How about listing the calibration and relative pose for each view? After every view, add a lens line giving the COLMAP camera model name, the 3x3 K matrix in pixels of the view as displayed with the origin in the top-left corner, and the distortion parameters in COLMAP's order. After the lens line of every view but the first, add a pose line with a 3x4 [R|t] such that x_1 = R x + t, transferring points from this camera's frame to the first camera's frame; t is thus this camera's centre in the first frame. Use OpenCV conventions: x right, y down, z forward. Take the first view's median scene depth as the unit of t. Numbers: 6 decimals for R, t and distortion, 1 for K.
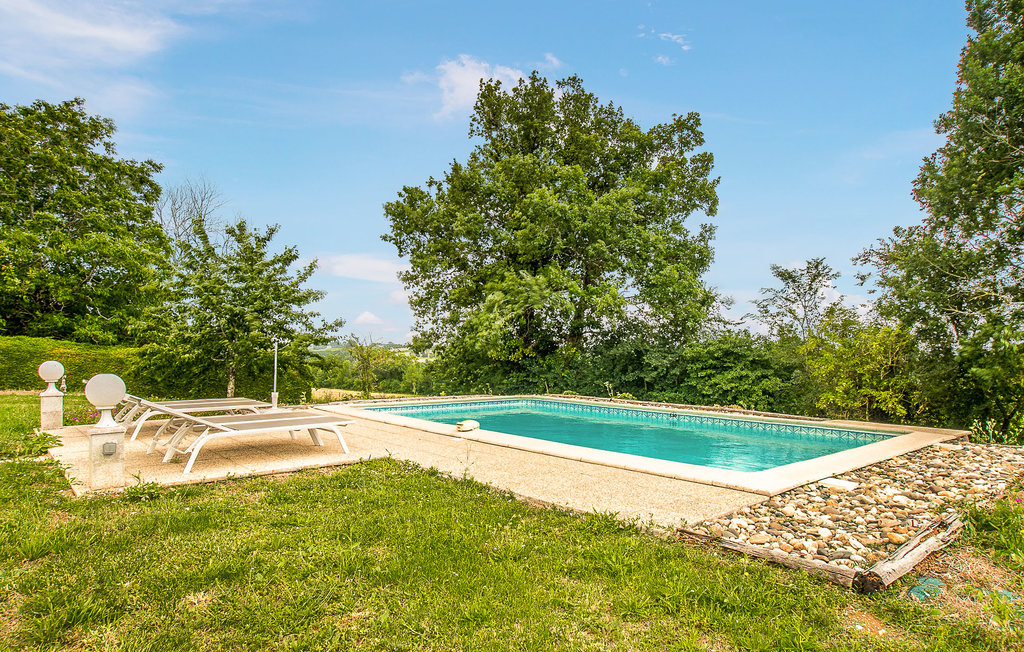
lens RADIAL K [[638.7, 0, 512.0], [0, 638.7, 326.0], [0, 0, 1]] dist [-0.003434, -0.002078]
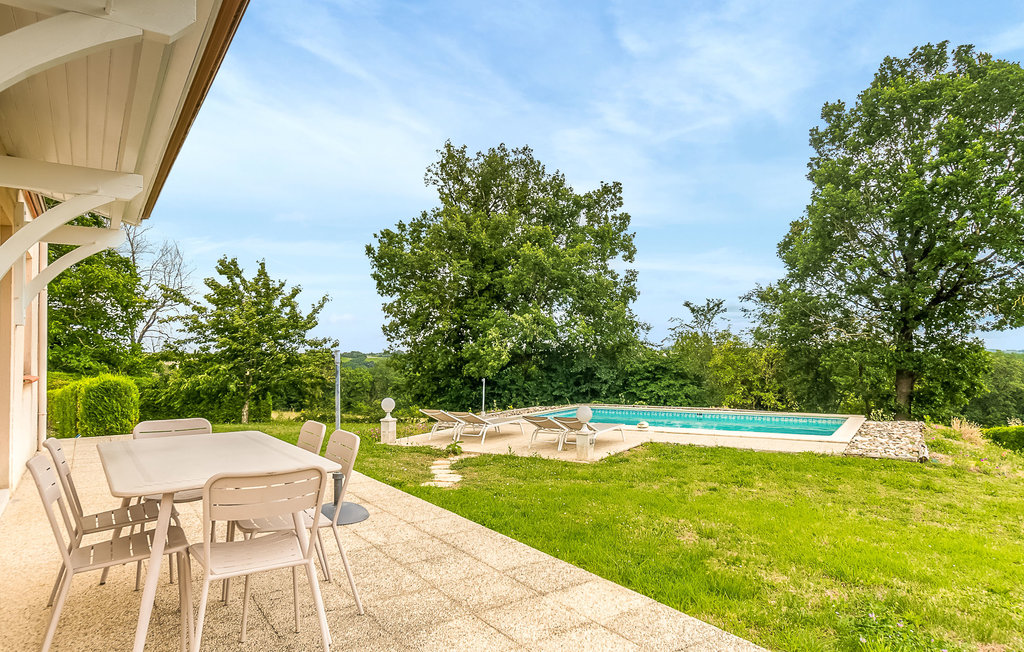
lens RADIAL K [[638.7, 0, 512.0], [0, 638.7, 326.0], [0, 0, 1]] dist [-0.003434, -0.002078]
pose [[0.961218, -0.005819, 0.275727, -0.280080], [0.011037, 0.999788, -0.017375, -0.022138], [-0.275567, 0.019745, 0.961079, -0.181880]]
